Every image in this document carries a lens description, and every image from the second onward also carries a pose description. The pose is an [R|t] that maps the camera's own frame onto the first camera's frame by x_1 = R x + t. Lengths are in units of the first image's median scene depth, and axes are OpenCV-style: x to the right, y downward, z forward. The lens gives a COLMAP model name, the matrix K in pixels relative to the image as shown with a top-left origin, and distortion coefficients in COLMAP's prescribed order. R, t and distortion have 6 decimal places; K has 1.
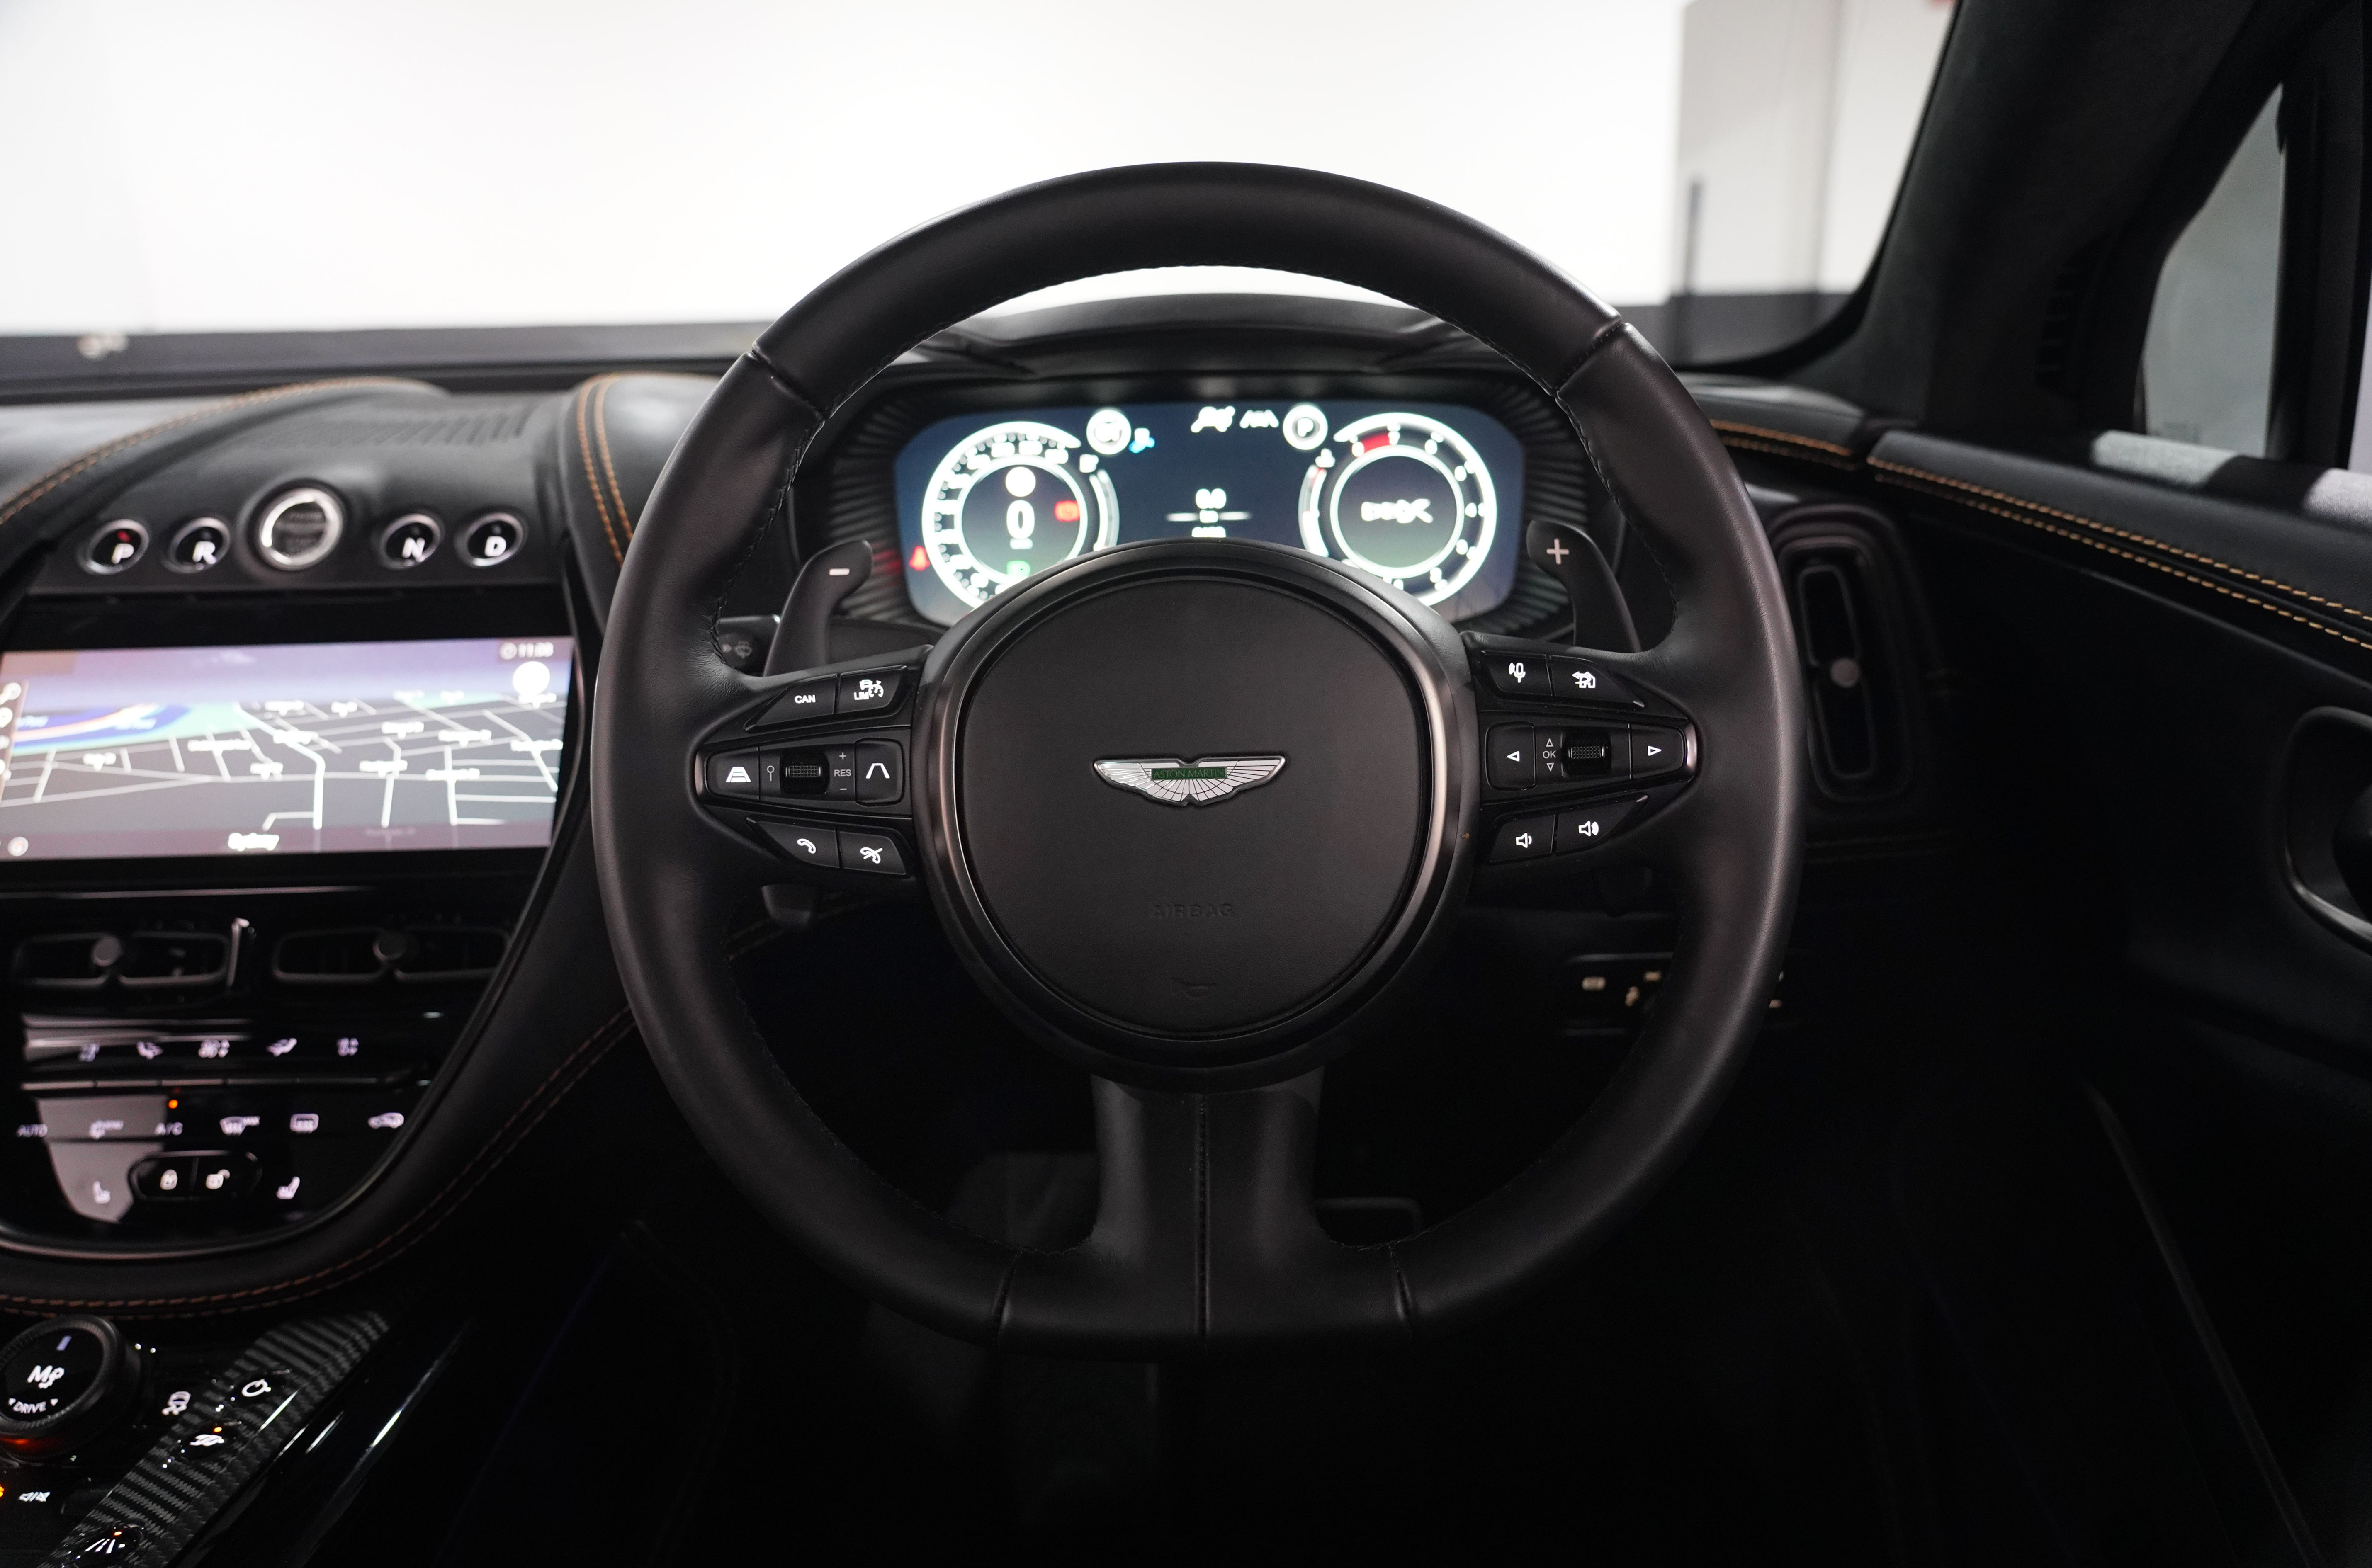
lens RADIAL K [[1663.9, 0, 1186.0], [0, 1663.9, 784.0], [0, 0, 1]] dist [0.004758, -0.001826]
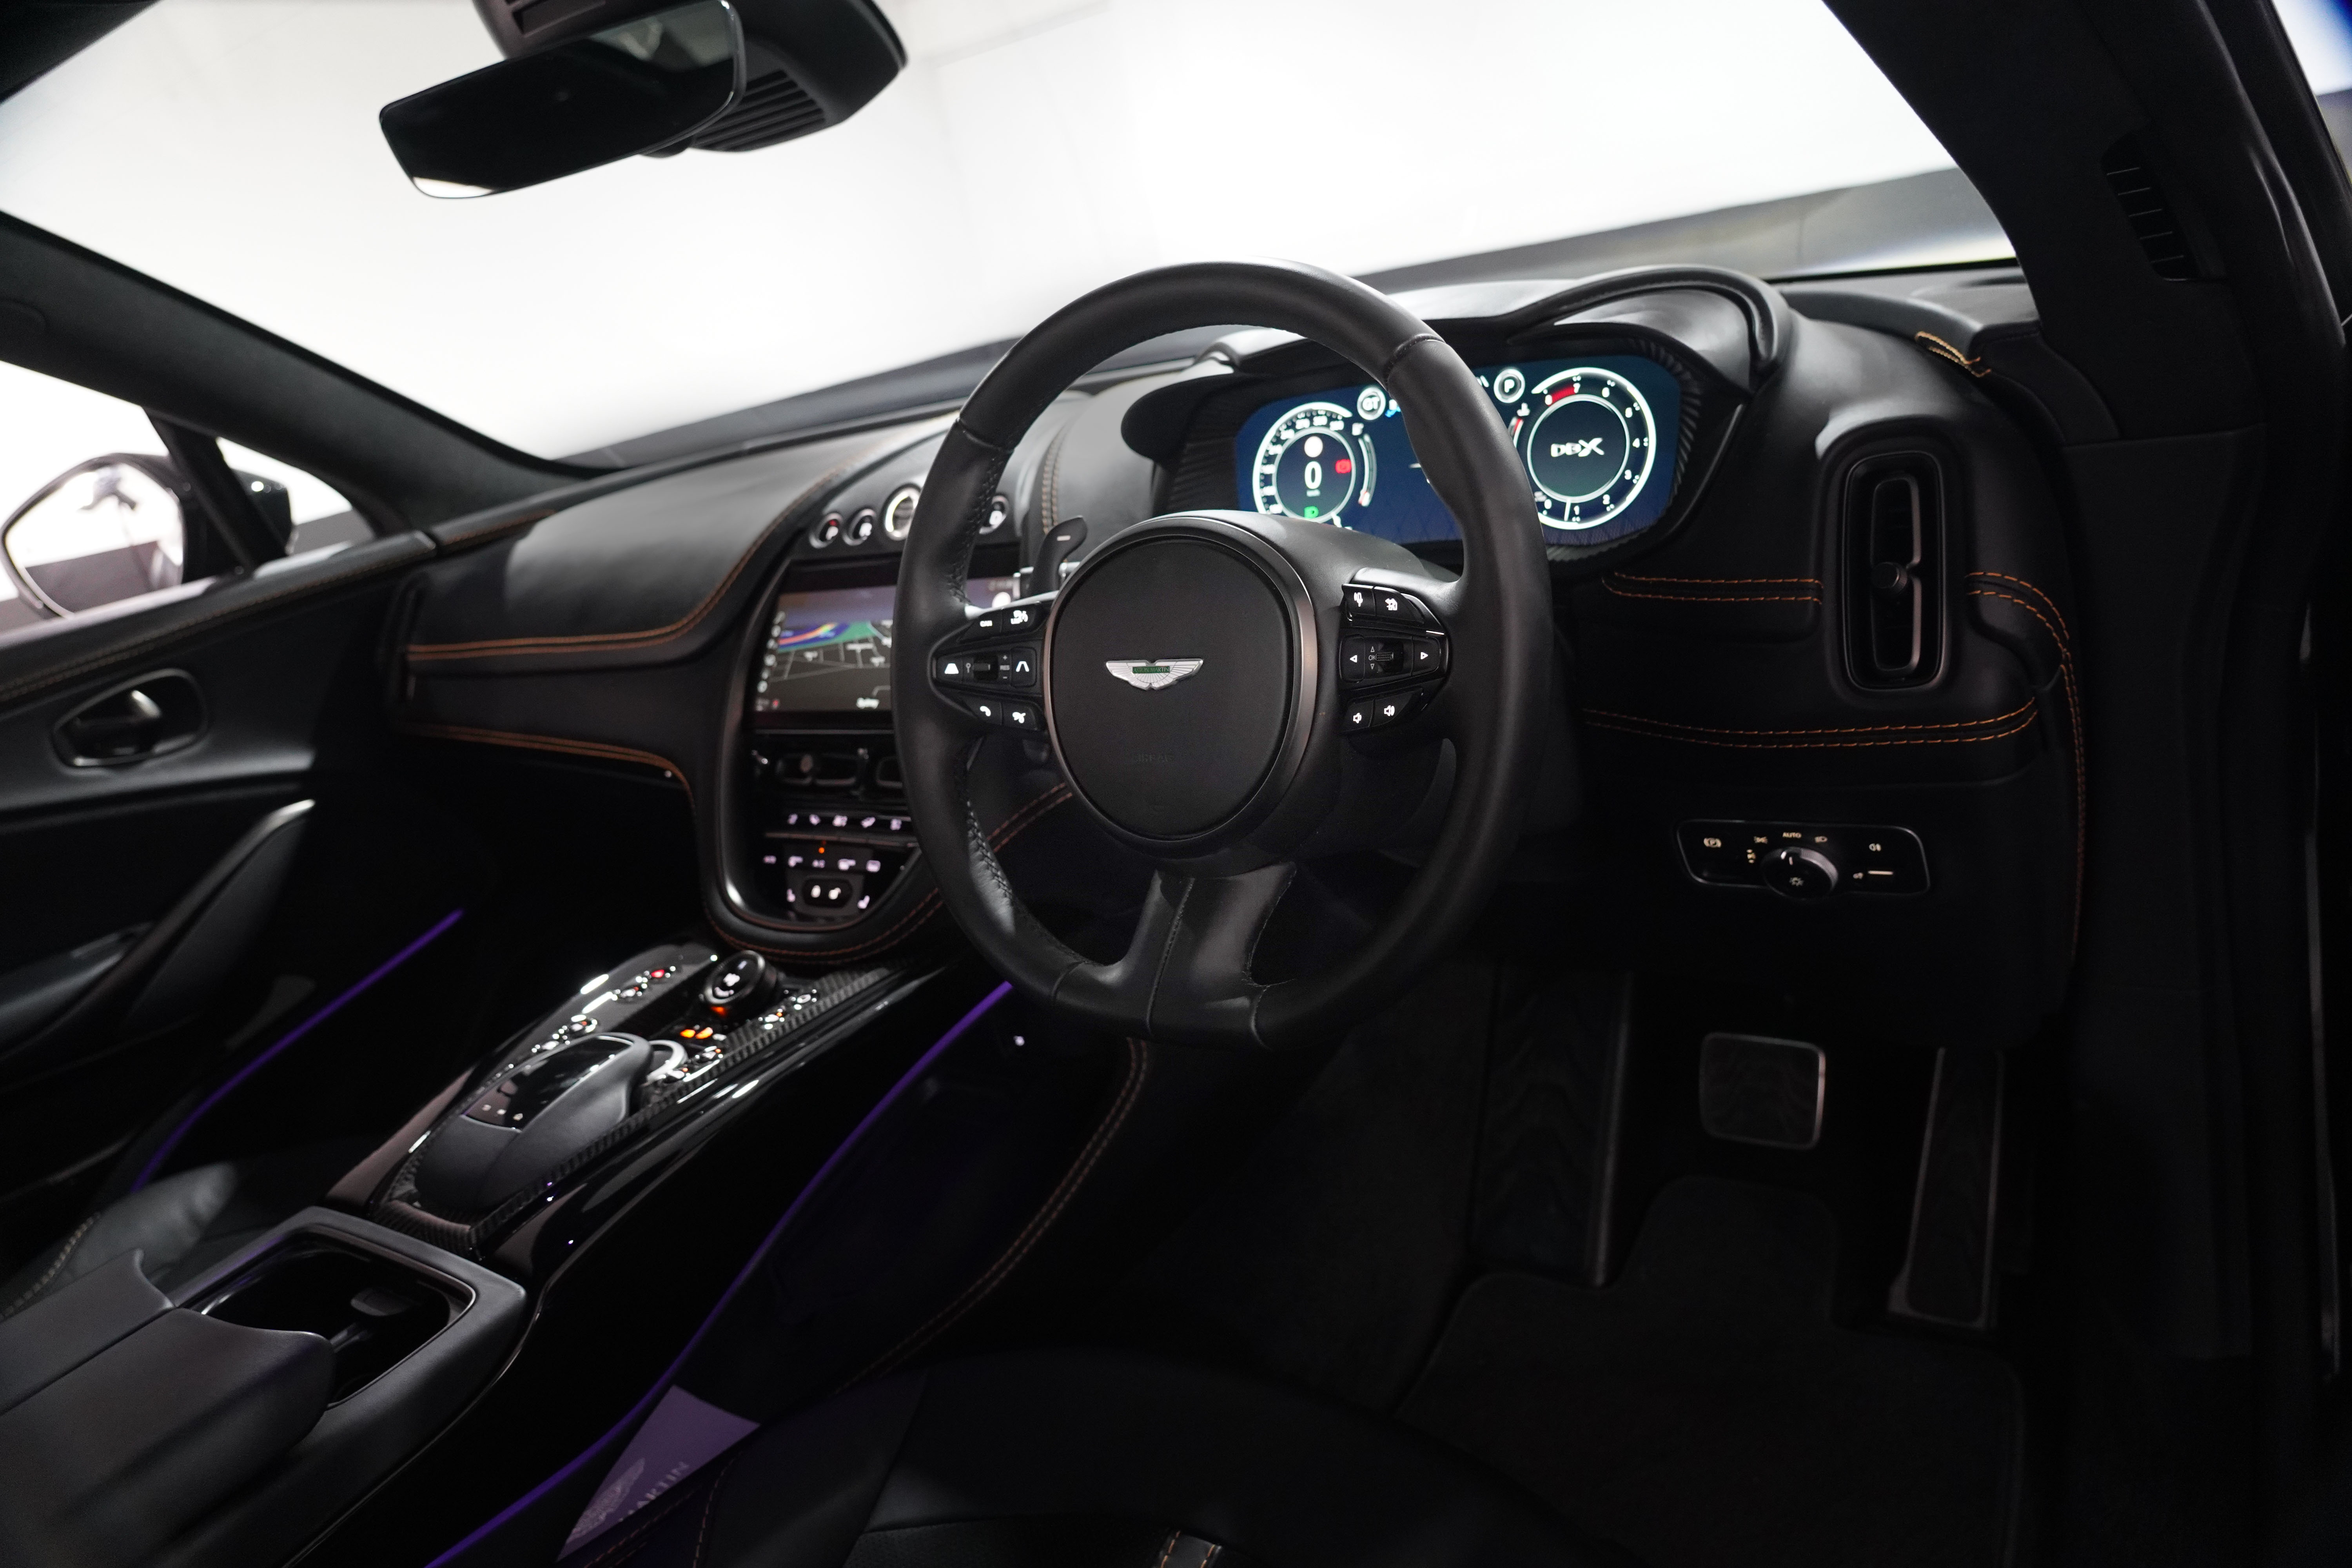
lens RADIAL K [[1561.8, 0, 1176.0], [0, 1561.8, 784.0], [0, 0, 1]] dist [0.005312, -0.002725]
pose [[0.824704, 0.045558, -0.563726, 0.595823], [0.000934, 0.996639, 0.081911, -0.013565], [0.565564, -0.068079, 0.821890, -0.141182]]
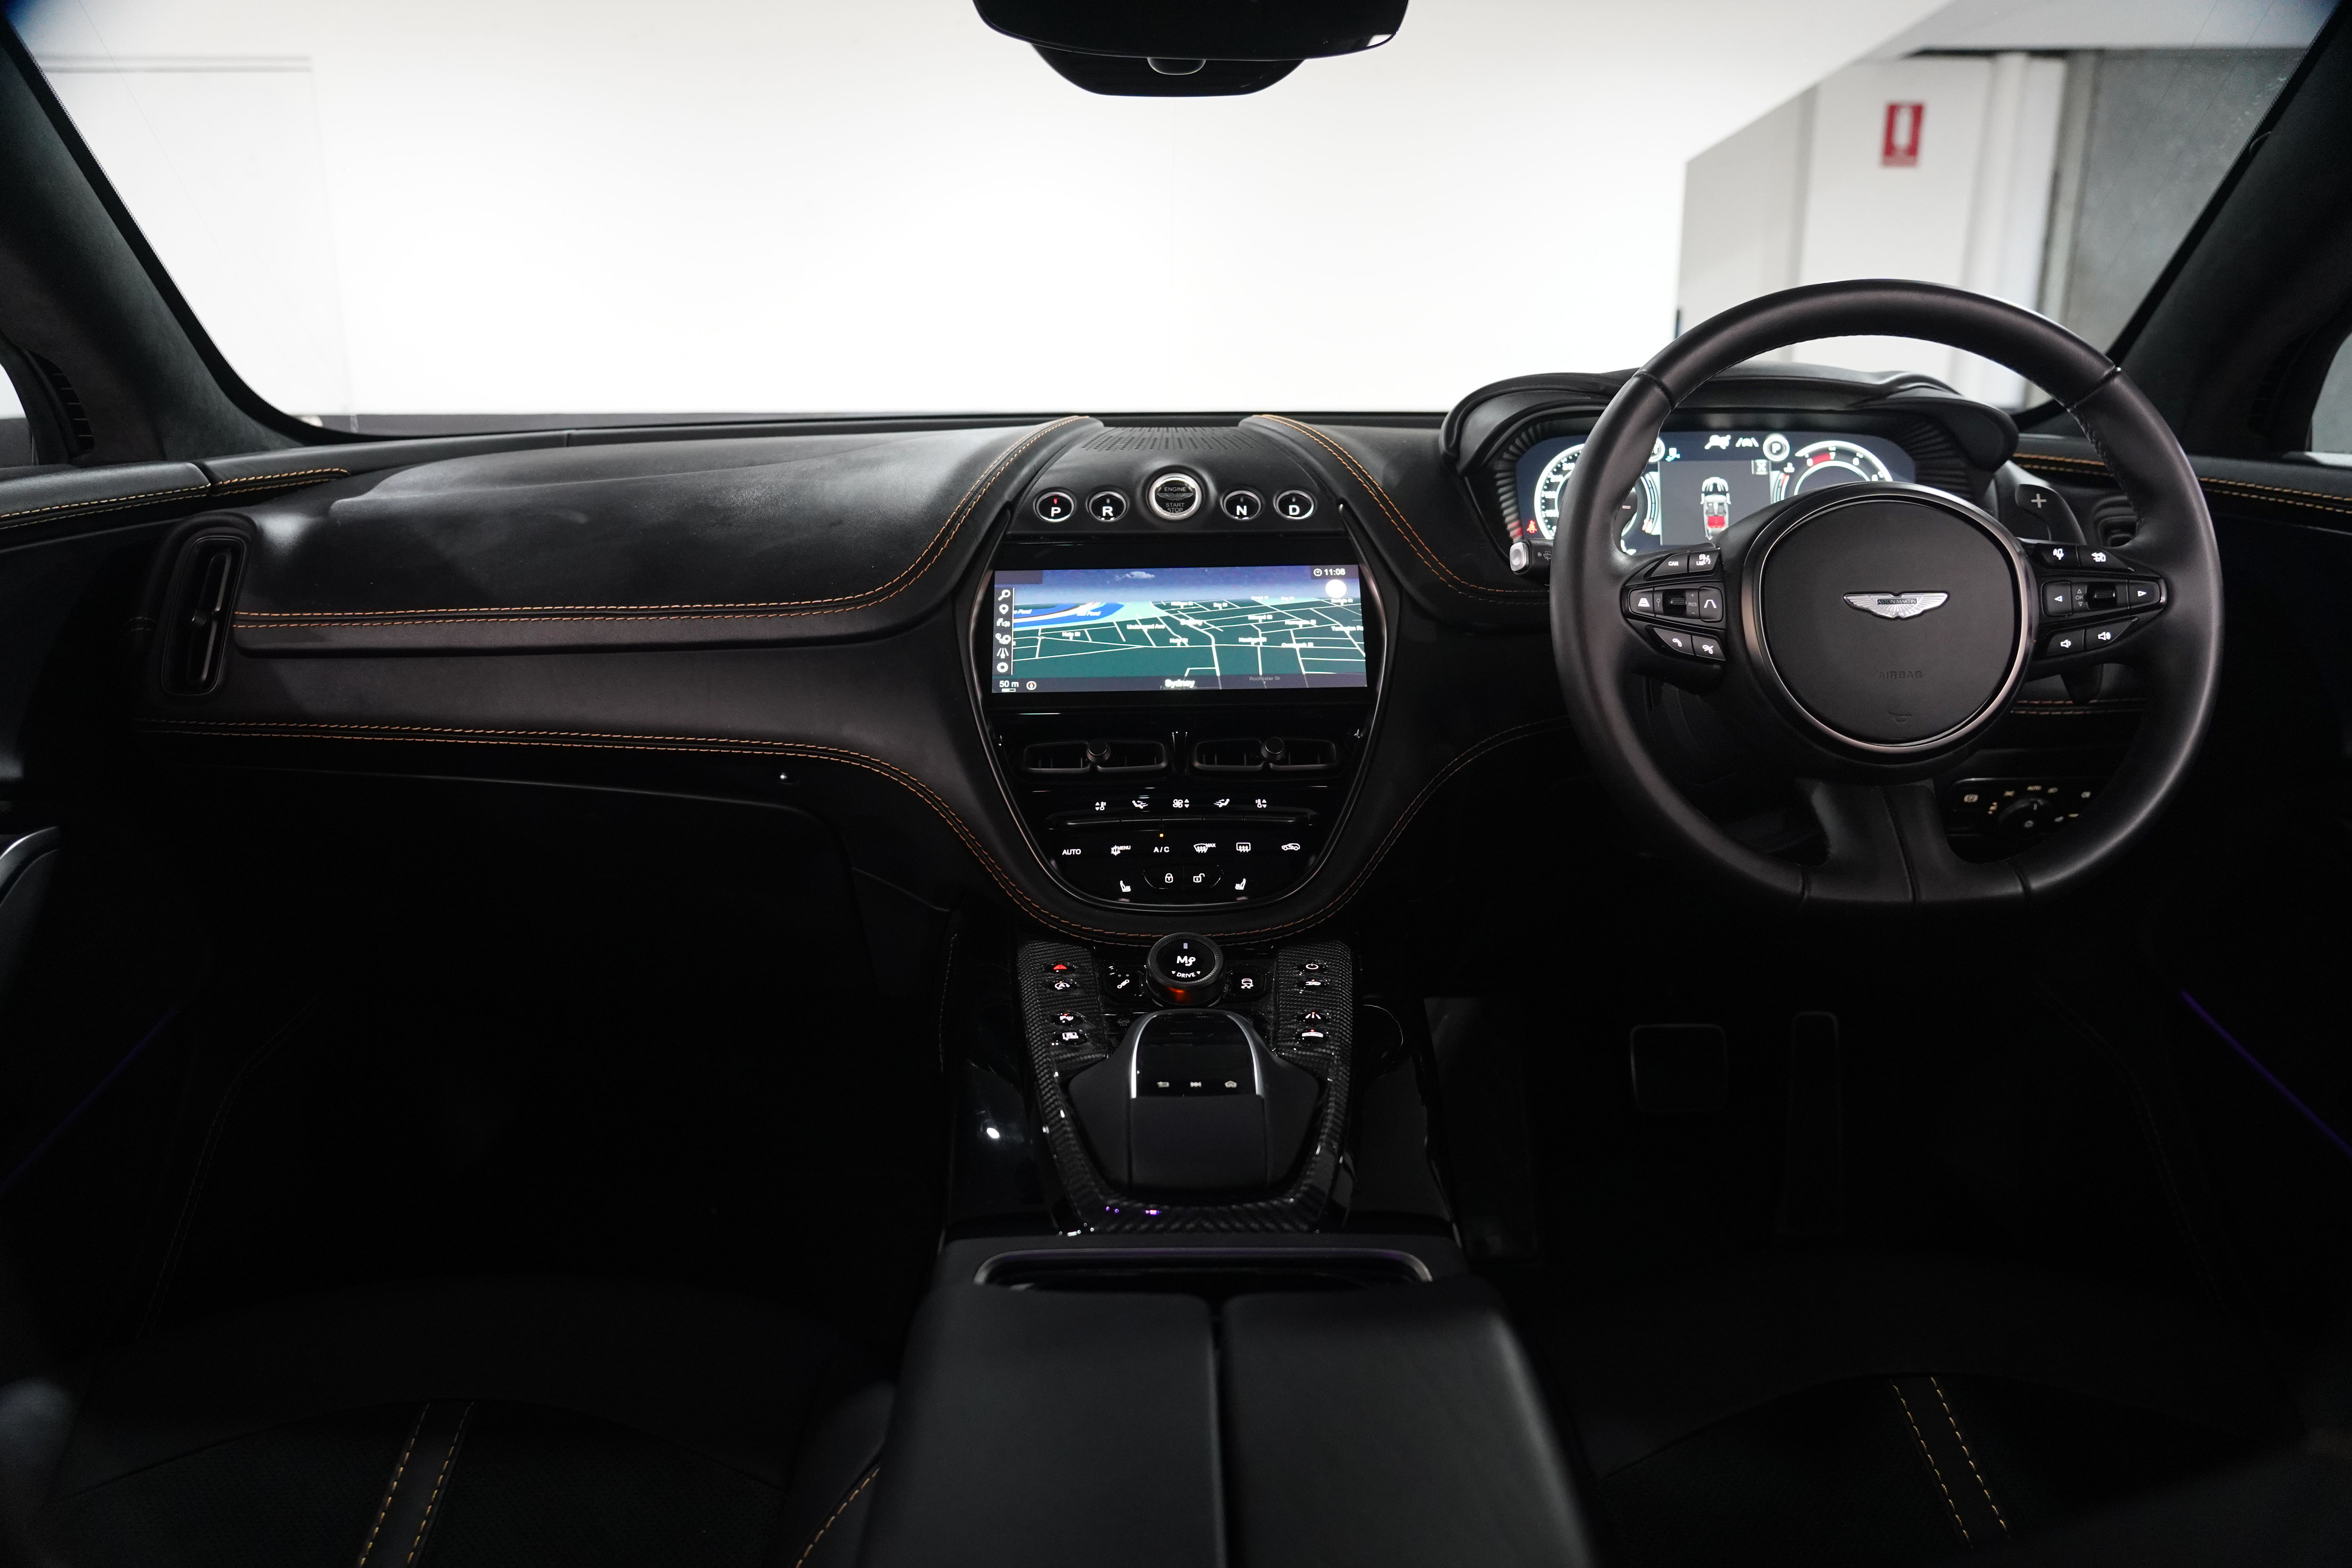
lens RADIAL K [[1567.1, 0, 1176.0], [0, 1567.1, 784.0], [0, 0, 1]] dist [-0.002637, -0.003834]
pose [[0.999394, 0.010164, 0.033298, -0.599859], [-0.008381, 0.998546, -0.053256, 0.207489], [-0.033791, 0.052945, 0.998026, -0.494164]]
